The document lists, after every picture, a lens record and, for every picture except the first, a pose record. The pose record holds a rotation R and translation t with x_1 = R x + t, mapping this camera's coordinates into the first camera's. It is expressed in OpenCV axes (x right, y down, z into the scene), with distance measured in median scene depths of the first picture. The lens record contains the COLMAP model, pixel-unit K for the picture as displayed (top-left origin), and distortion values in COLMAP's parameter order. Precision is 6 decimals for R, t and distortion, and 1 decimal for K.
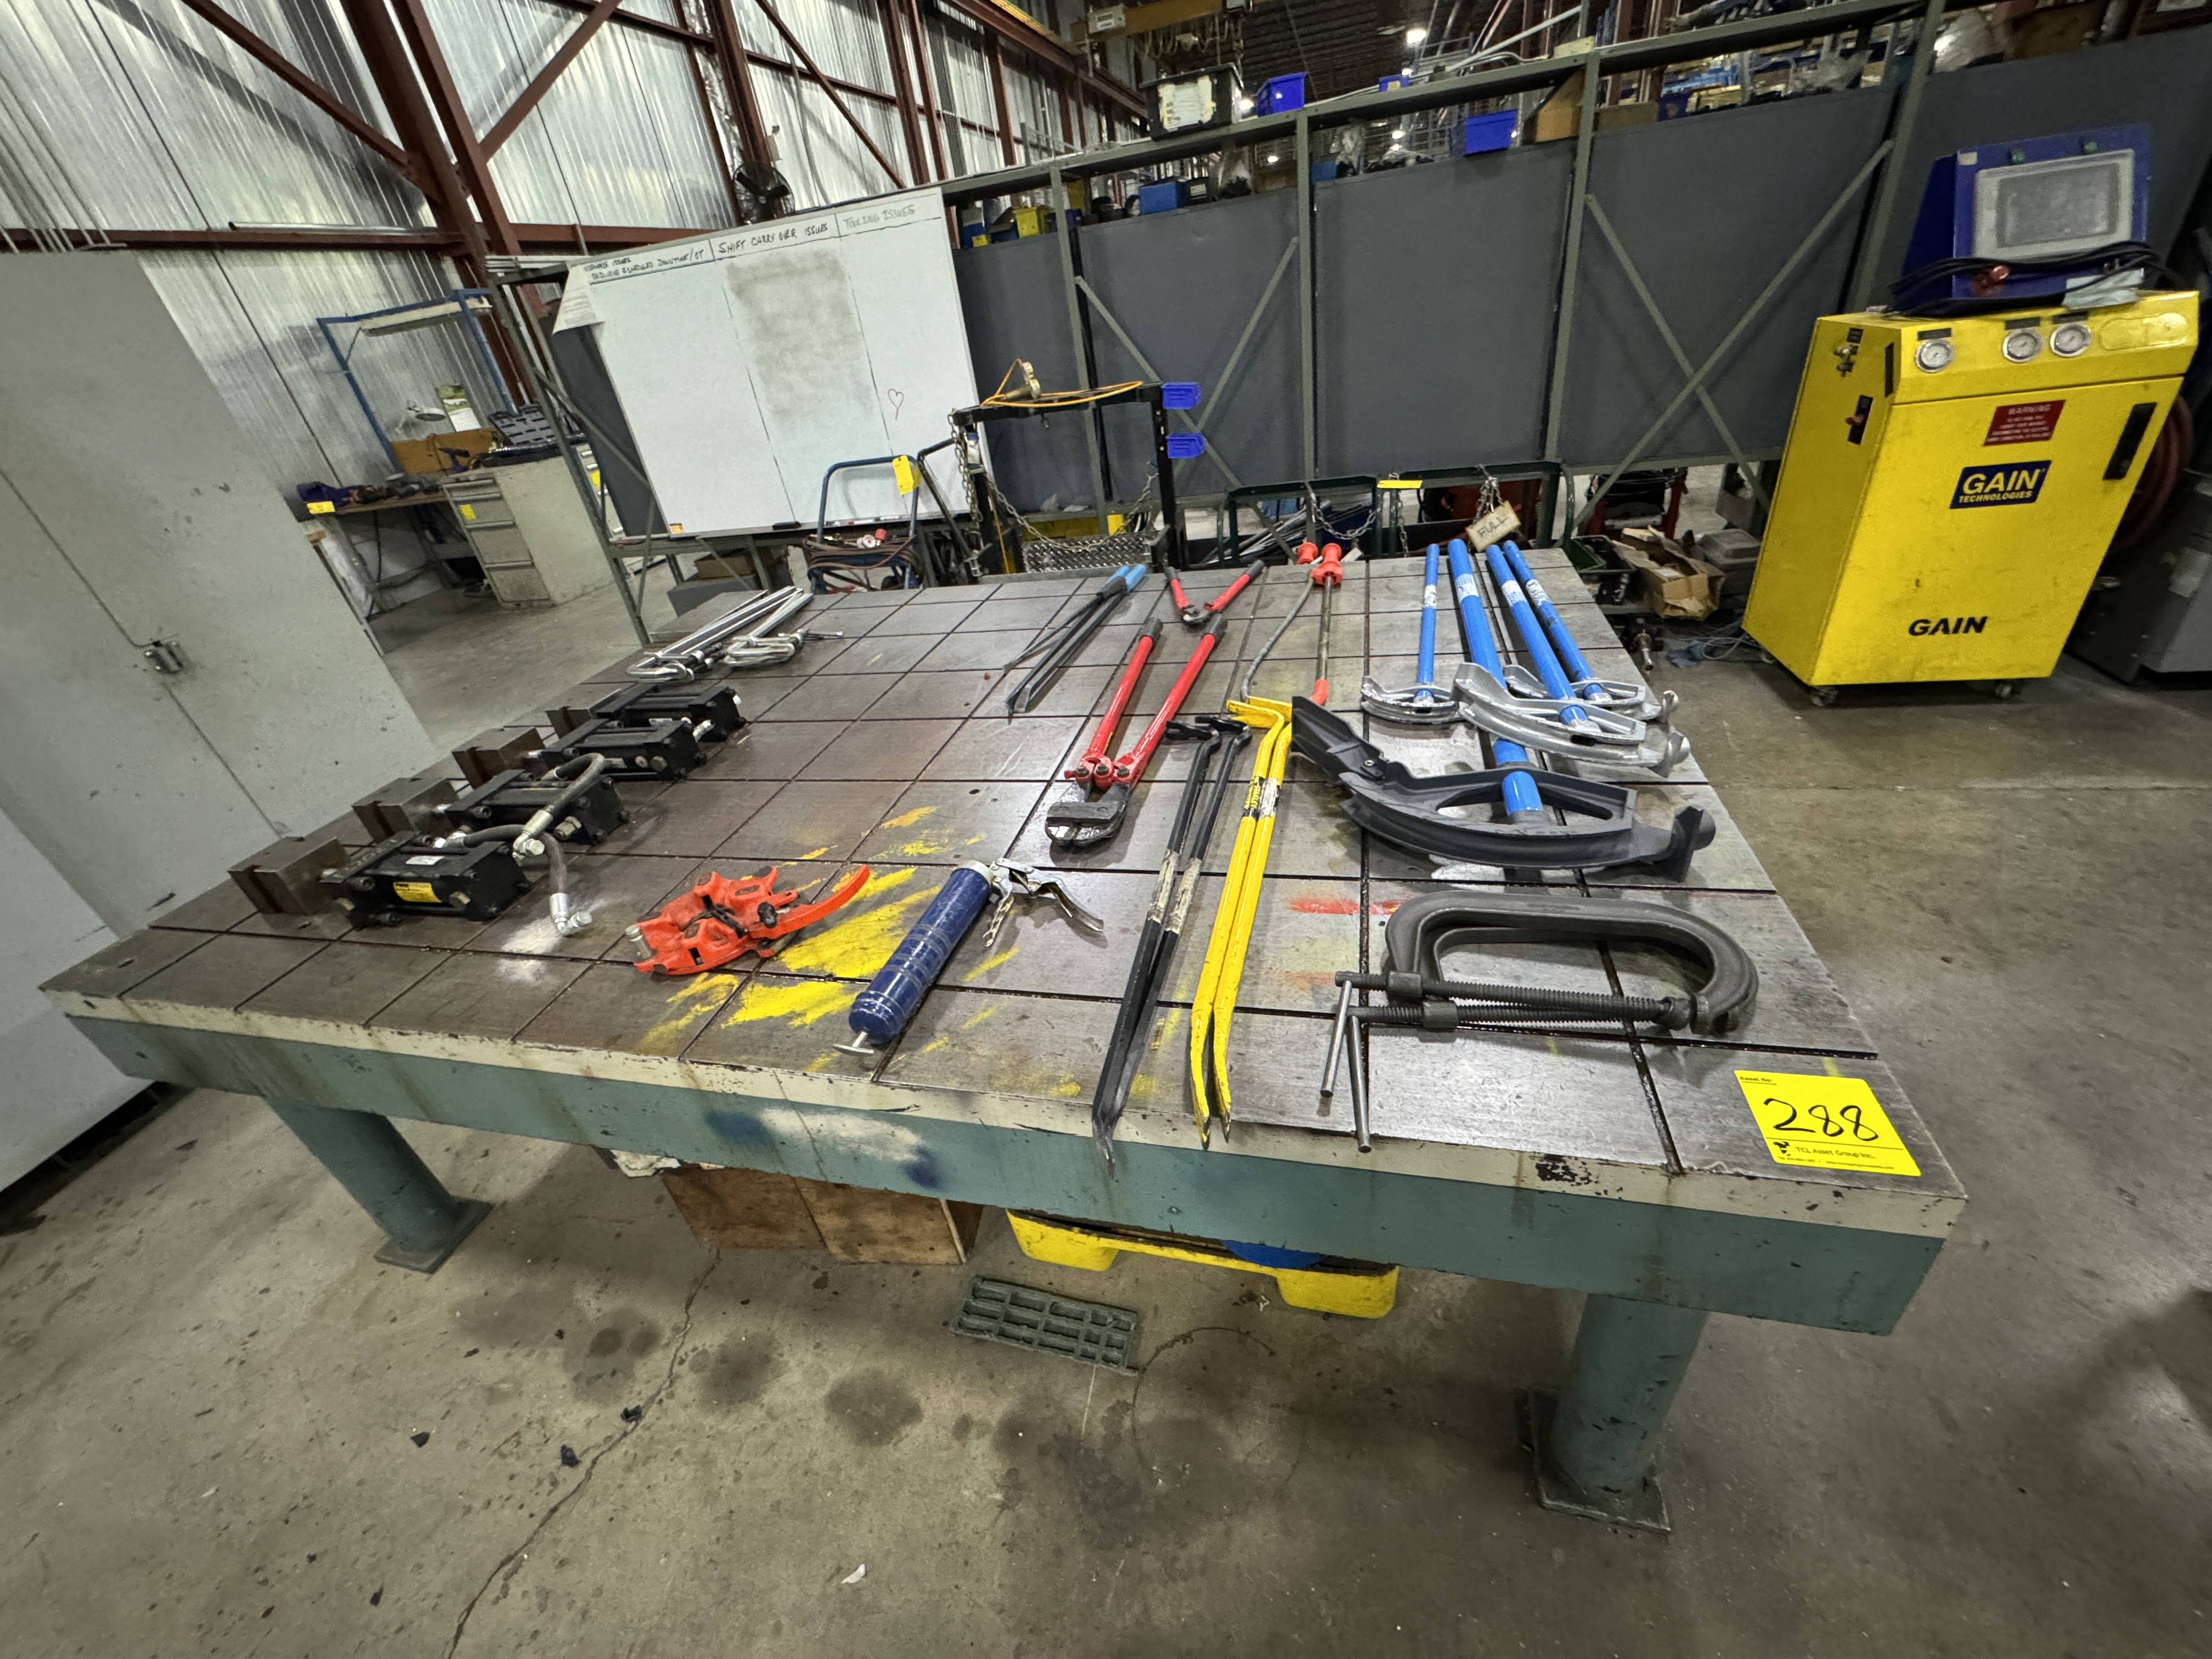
lens RADIAL K [[887.8, 0, 1108.6], [0, 887.8, 829.4], [0, 0, 1]] dist [-0.004095, 0.000592]
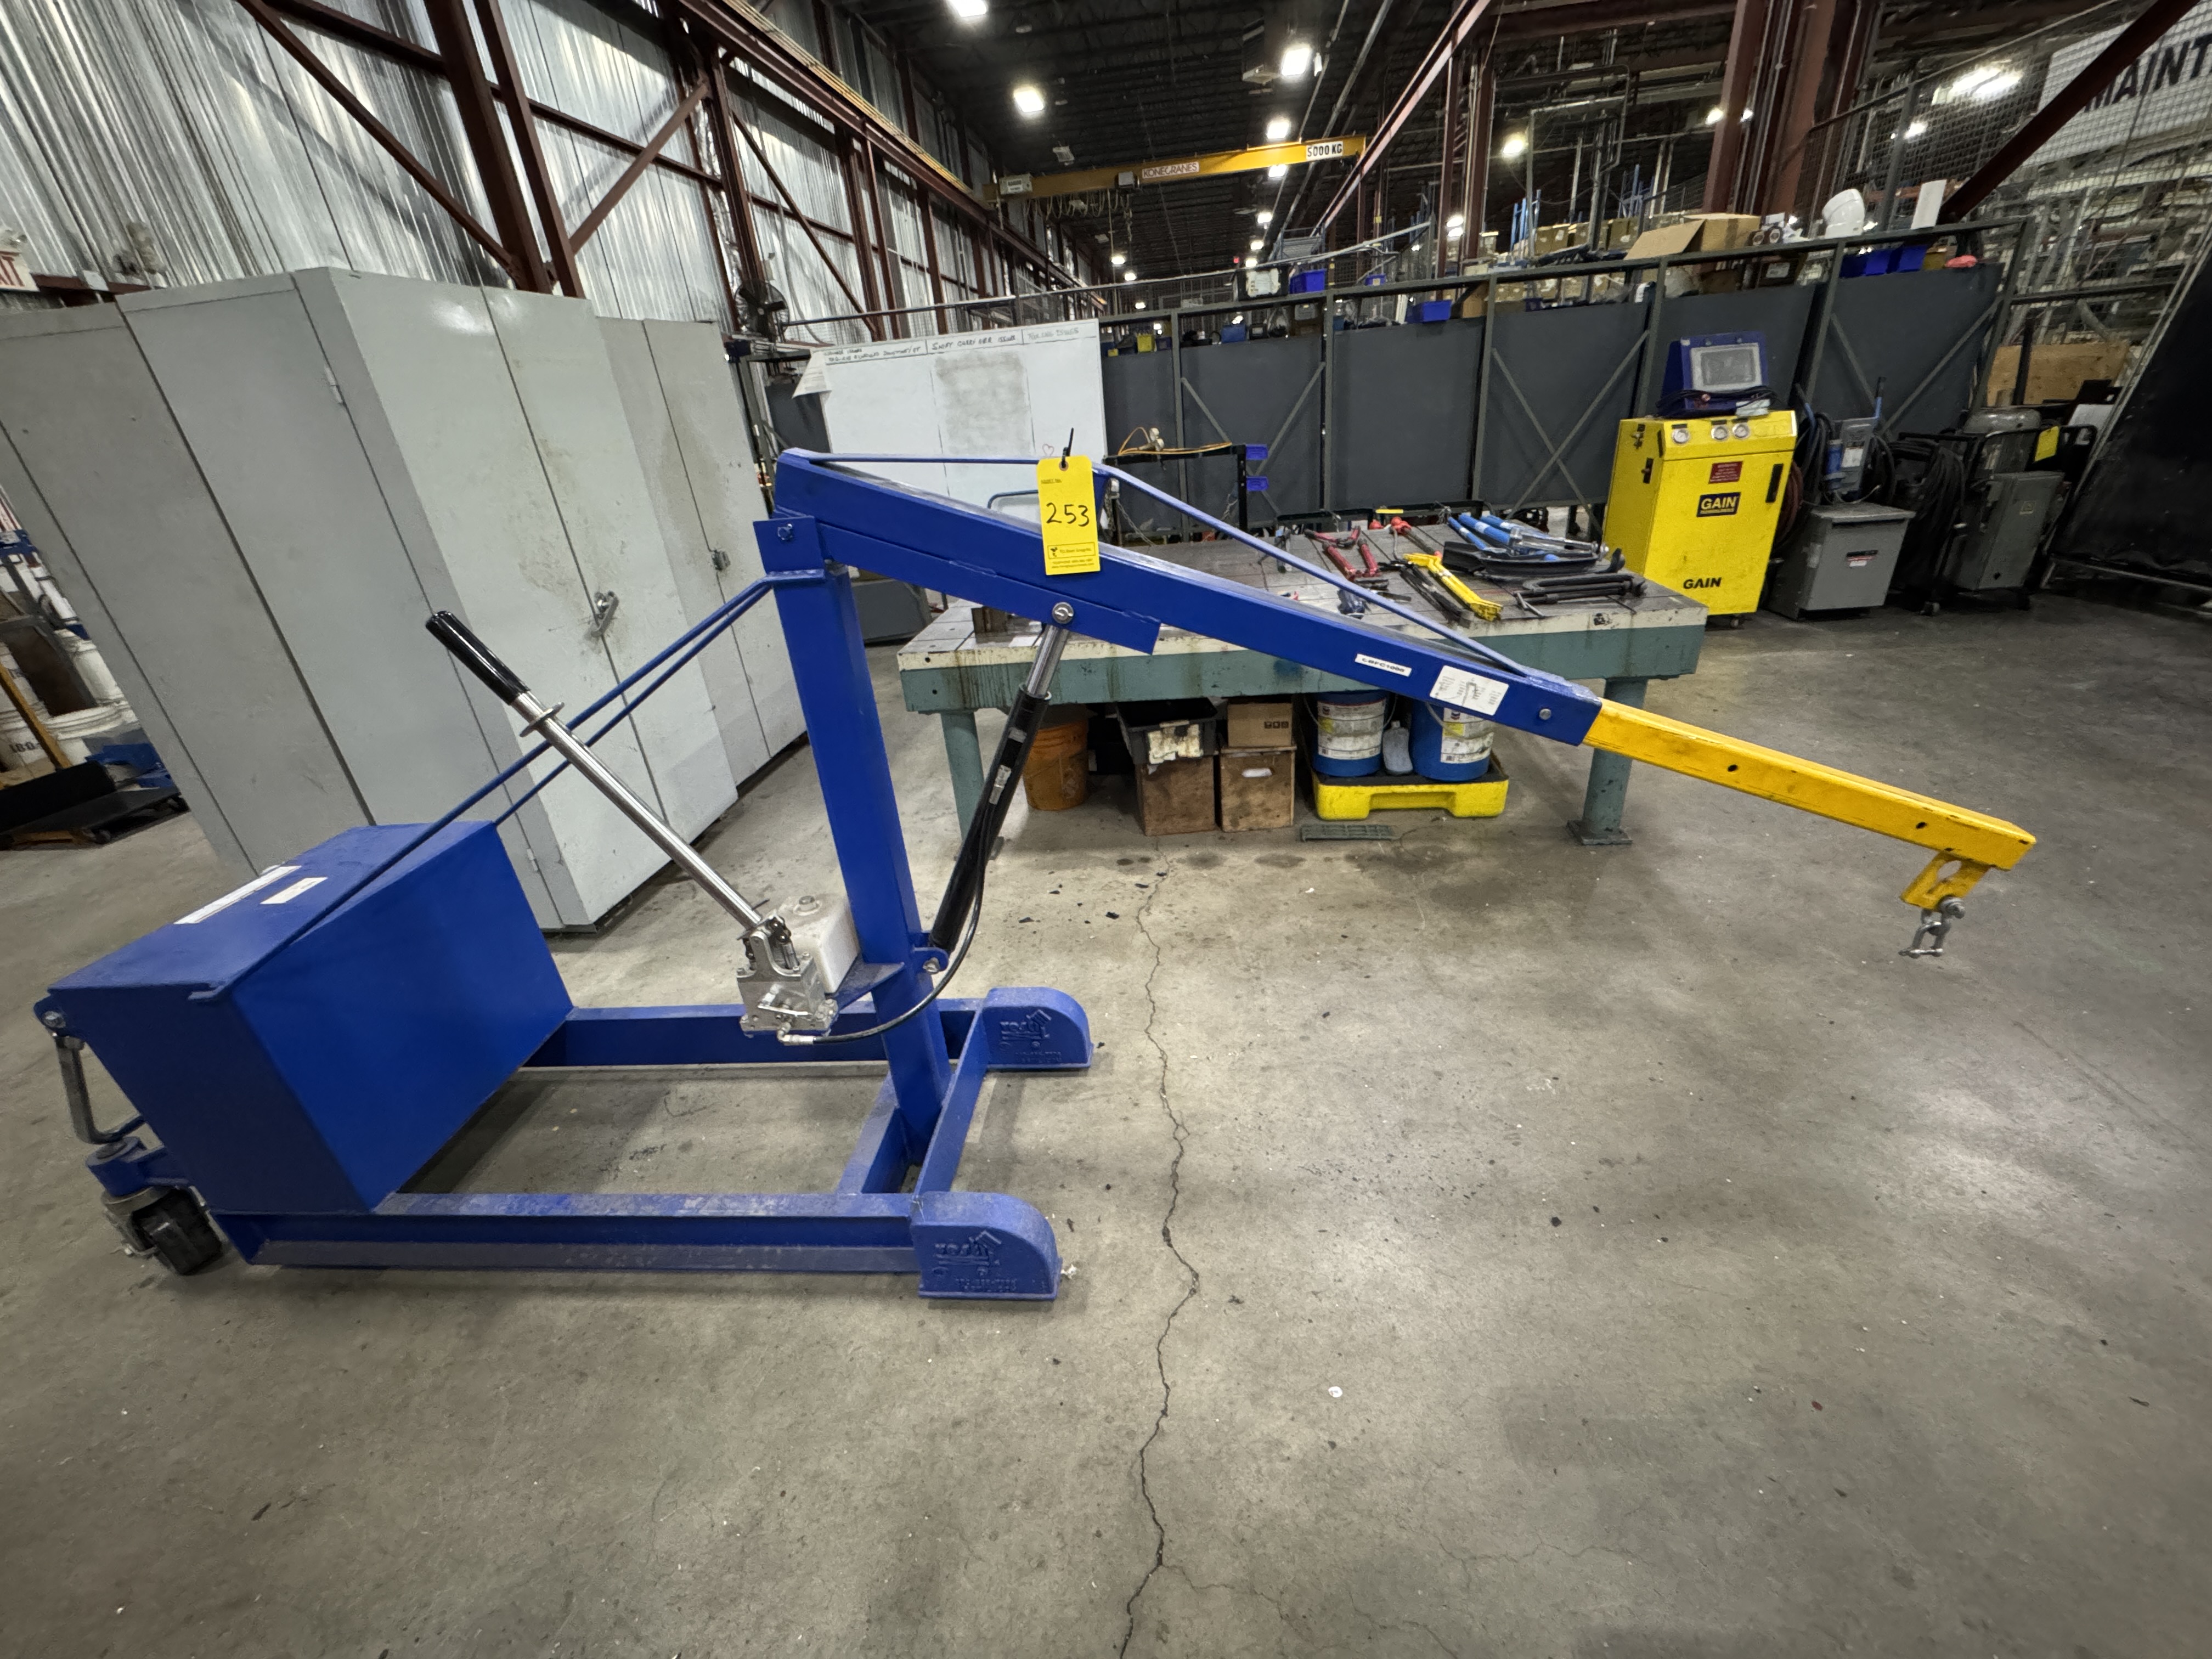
lens RADIAL K [[887.8, 0, 1109.0], [0, 887.8, 830.4], [0, 0, 1]] dist [-0.004095, 0.000592]
pose [[0.989224, -0.016916, 0.145426, -0.462074], [0.032459, 0.993923, -0.105182, 0.372854], [-0.142763, 0.108769, 0.983762, -0.488891]]
